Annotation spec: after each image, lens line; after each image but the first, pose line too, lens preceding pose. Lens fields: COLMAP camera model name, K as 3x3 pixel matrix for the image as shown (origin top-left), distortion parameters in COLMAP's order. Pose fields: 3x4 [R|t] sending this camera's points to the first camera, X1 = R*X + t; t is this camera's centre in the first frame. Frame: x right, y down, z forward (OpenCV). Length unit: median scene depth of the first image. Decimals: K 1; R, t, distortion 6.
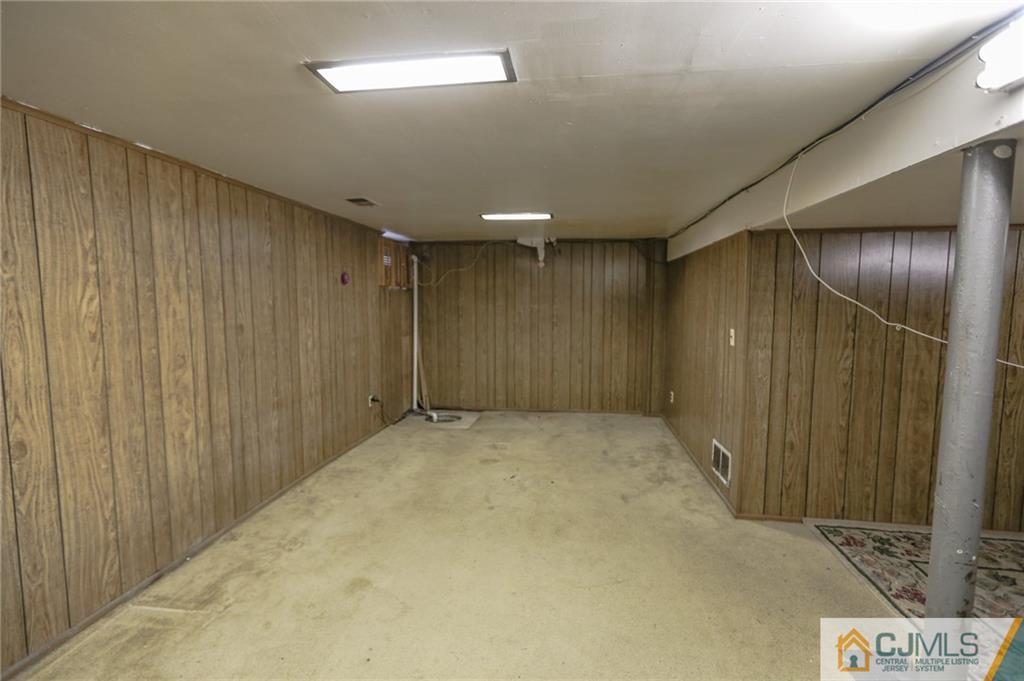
lens RADIAL K [[462.1, 0, 506.5], [0, 462.1, 339.8], [0, 0, 1]] dist [-0.014877, 0.000569]
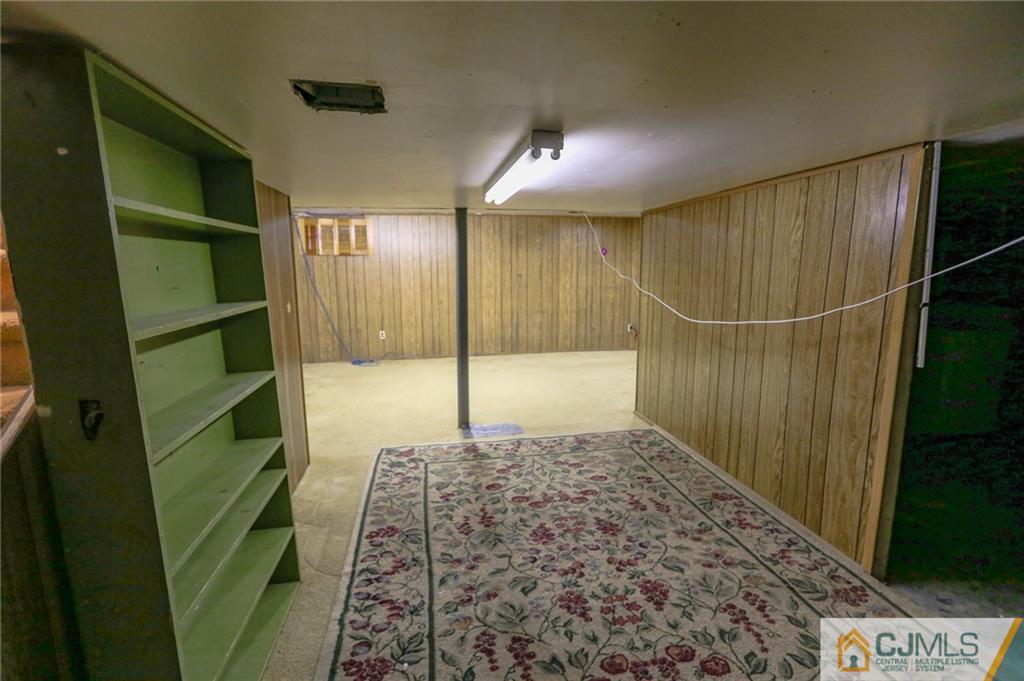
lens RADIAL K [[462.1, 0, 506.5], [0, 462.1, 339.8], [0, 0, 1]] dist [-0.014877, 0.000569]
pose [[0.306654, 0.139112, -0.941600, 1.696379], [-0.076240, 0.989673, 0.121385, 0.020234], [0.948763, 0.034564, 0.314093, 0.166305]]
